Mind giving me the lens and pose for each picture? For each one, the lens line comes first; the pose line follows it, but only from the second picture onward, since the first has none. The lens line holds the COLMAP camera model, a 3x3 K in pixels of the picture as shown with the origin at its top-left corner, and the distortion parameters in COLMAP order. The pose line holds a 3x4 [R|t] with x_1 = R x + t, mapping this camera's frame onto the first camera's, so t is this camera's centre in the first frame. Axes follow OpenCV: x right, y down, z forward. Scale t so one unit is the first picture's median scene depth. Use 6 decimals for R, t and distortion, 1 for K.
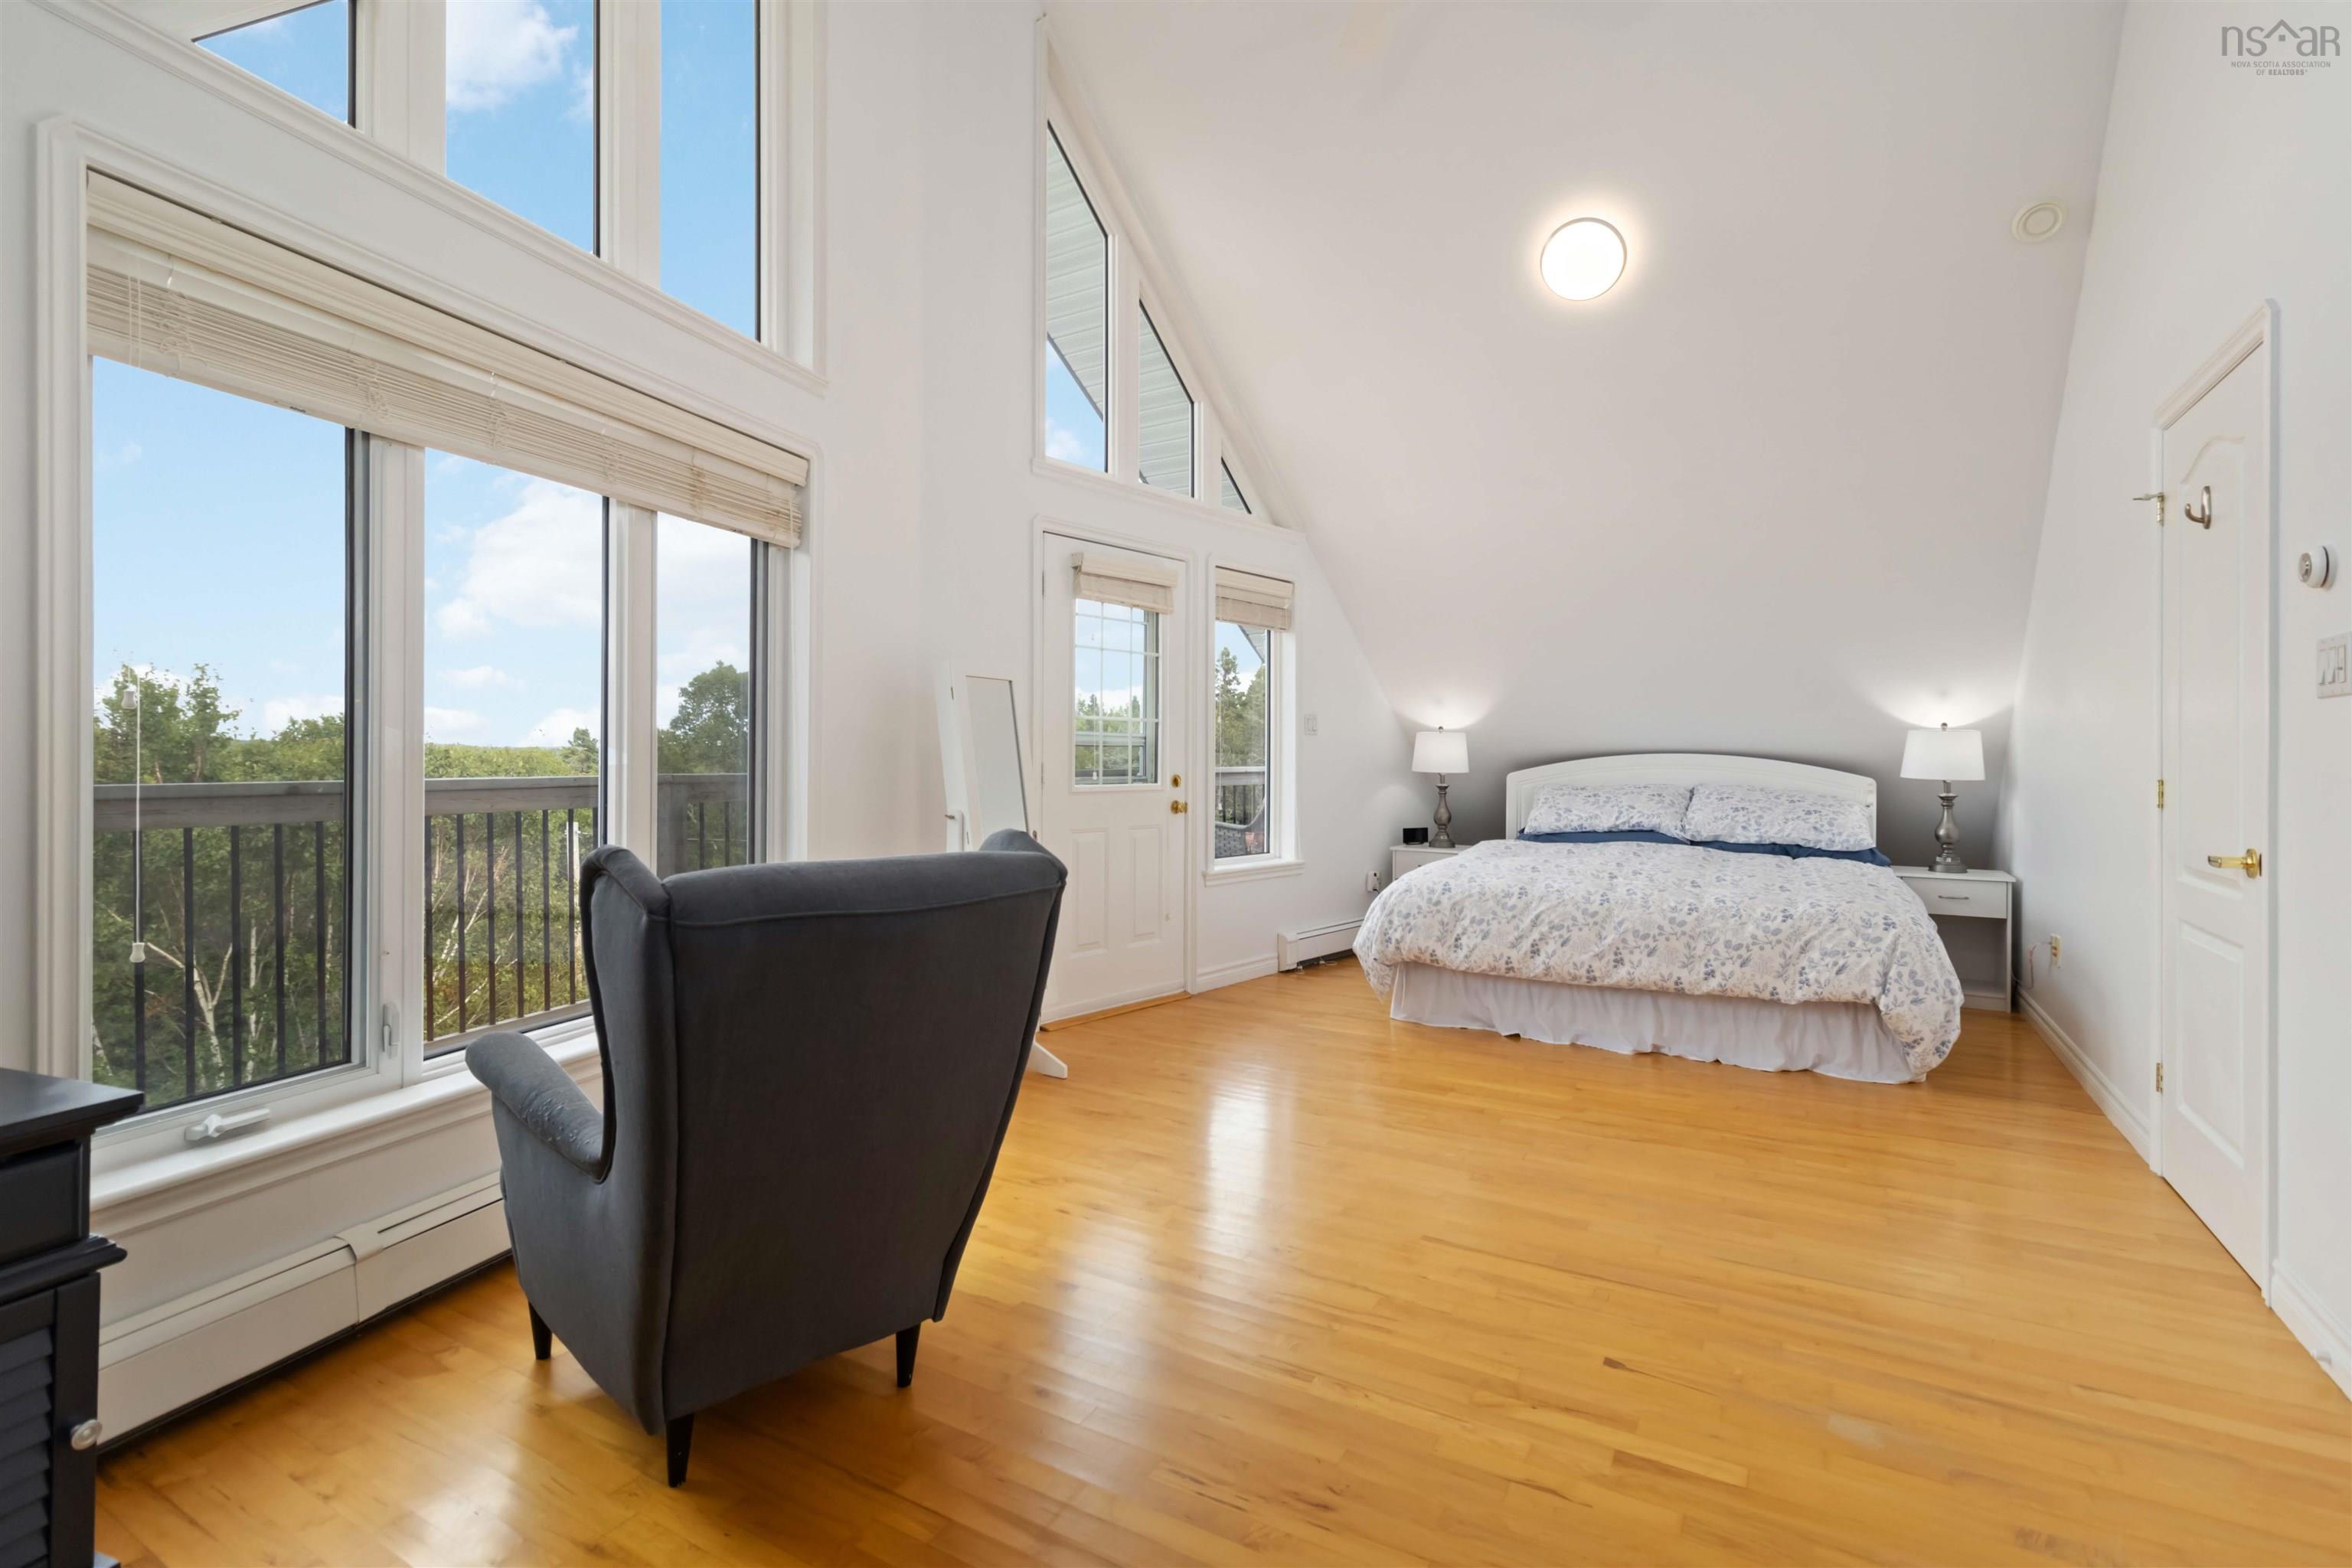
lens RADIAL K [[1094.8, 0, 1181.9], [0, 1094.8, 772.2], [0, 0, 1]] dist [0.002204, 0.000742]
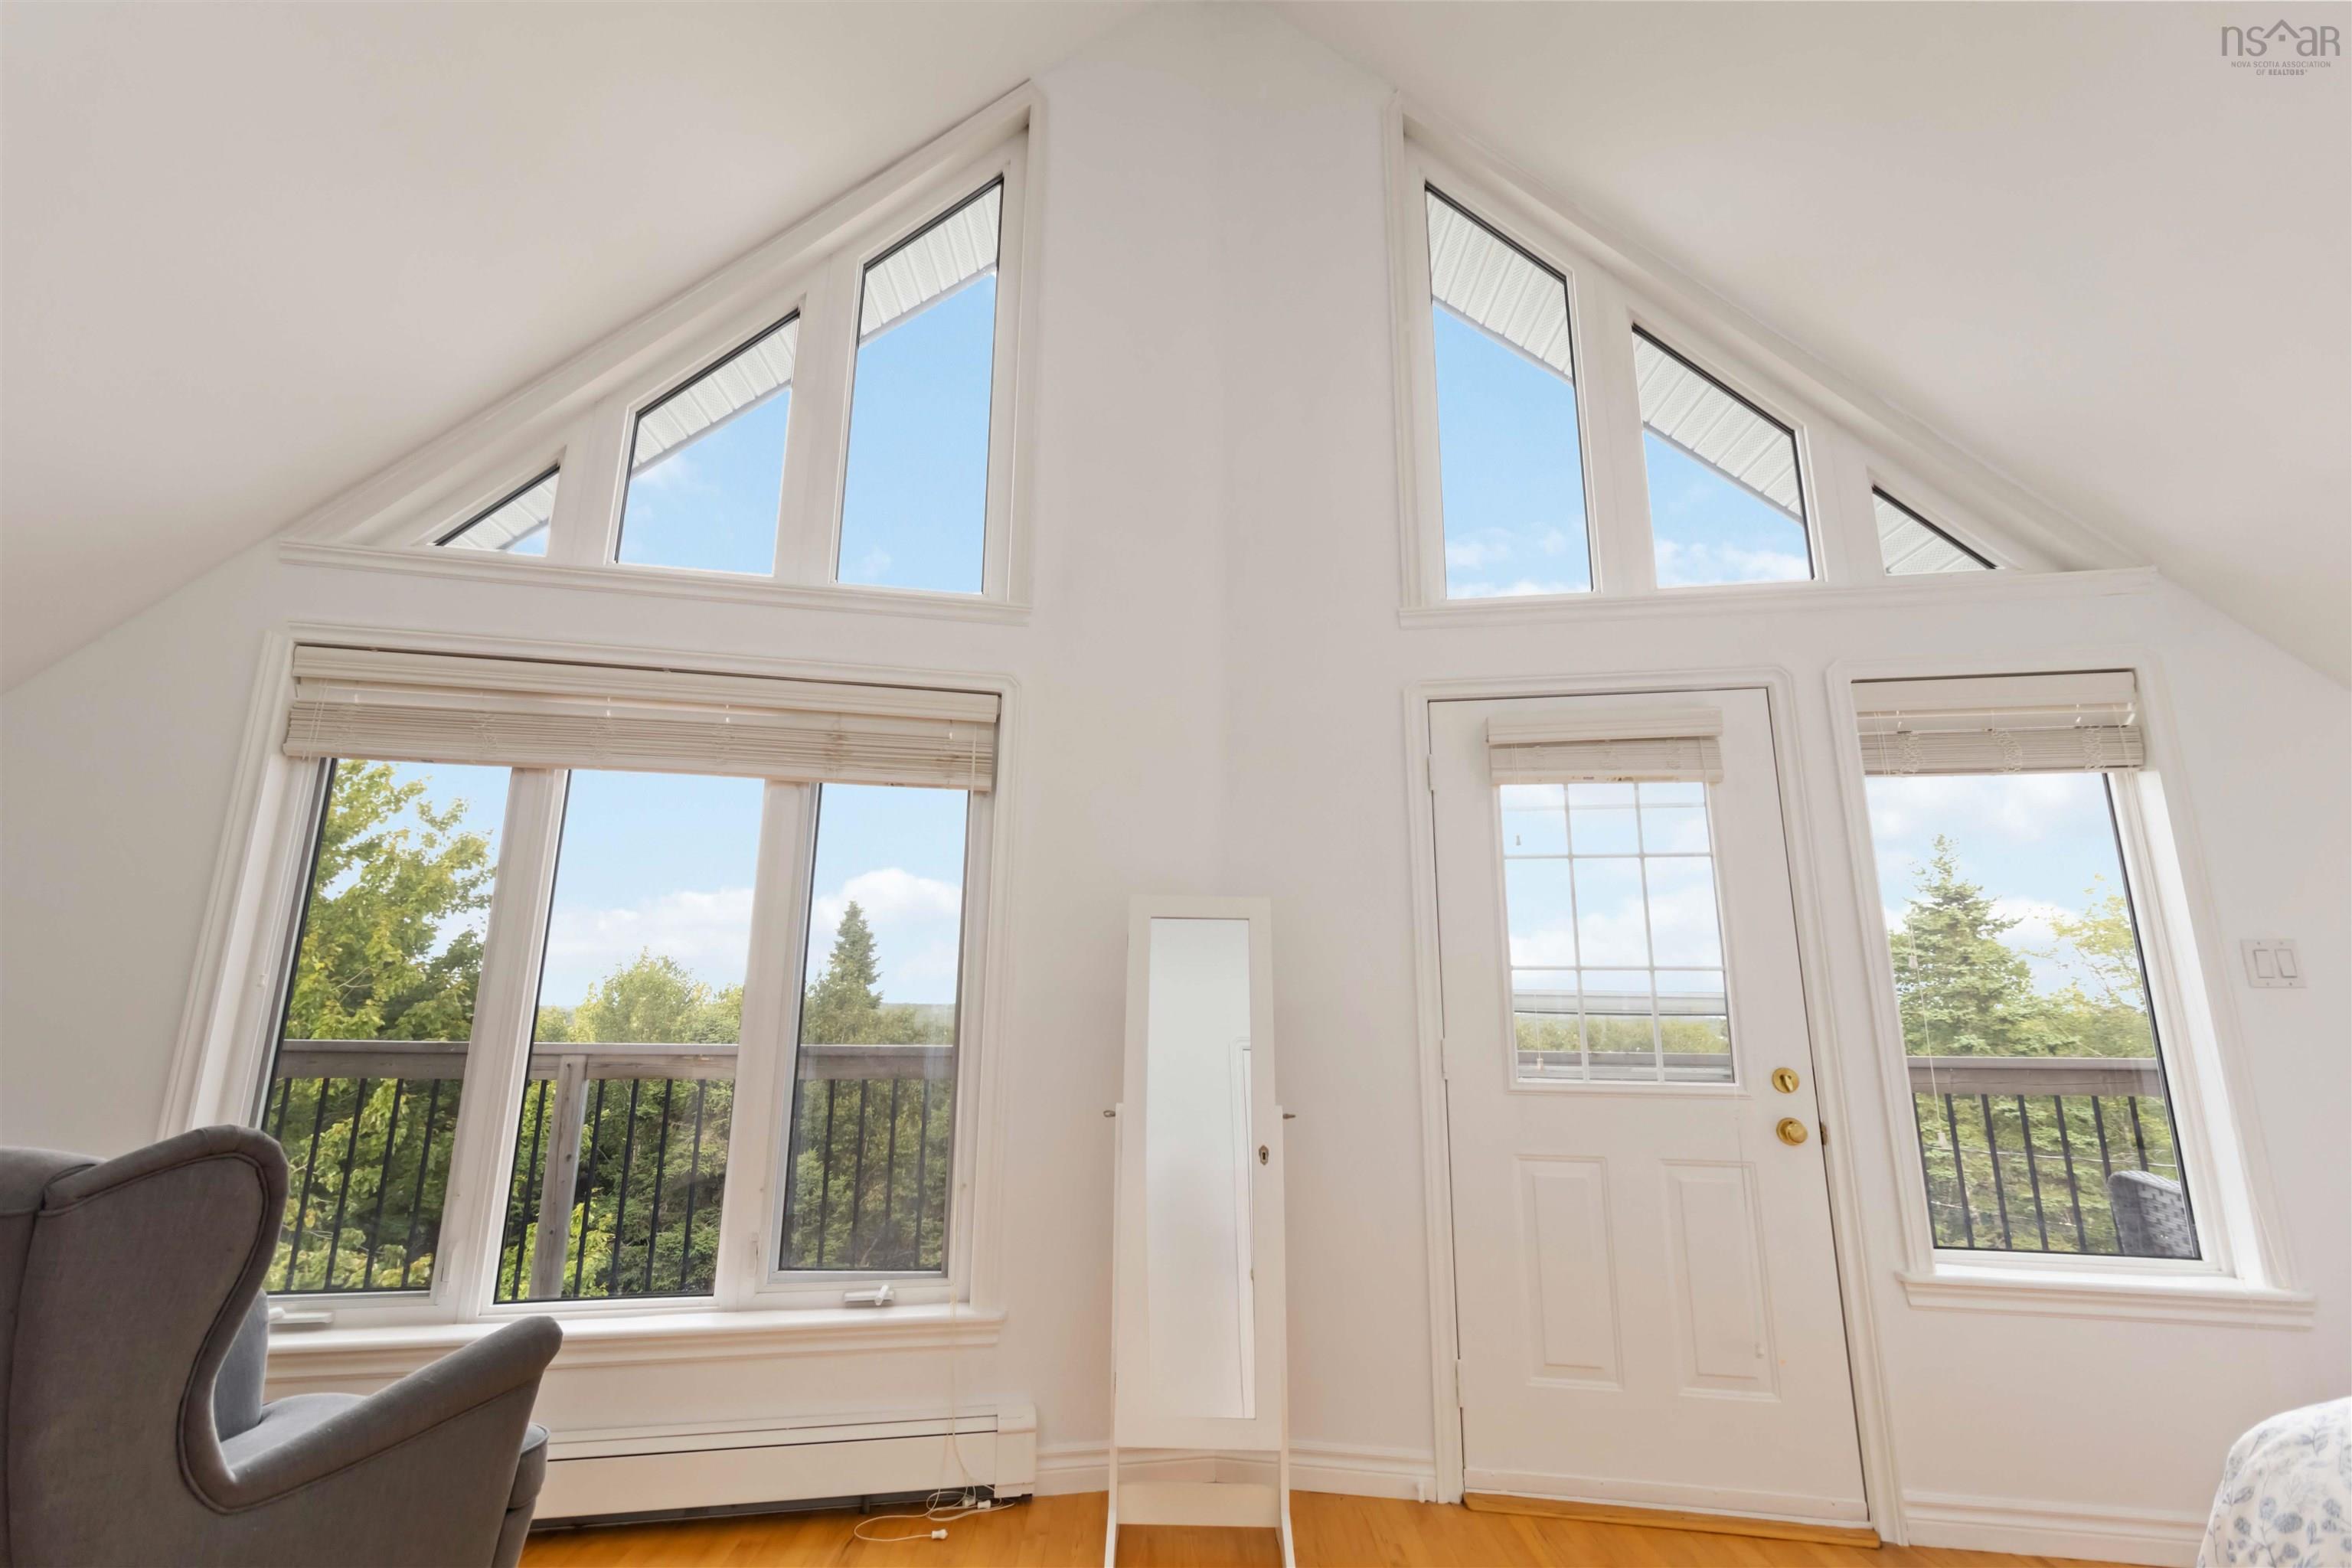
lens RADIAL K [[1094.8, 0, 1175.7], [0, 1094.8, 772.3], [0, 0, 1]] dist [0.002204, 0.000742]
pose [[0.505157, -0.193420, -0.841074, 0.351344], [-0.020248, 0.971638, -0.235607, -0.006395], [0.862790, 0.136048, 0.486914, 0.492243]]
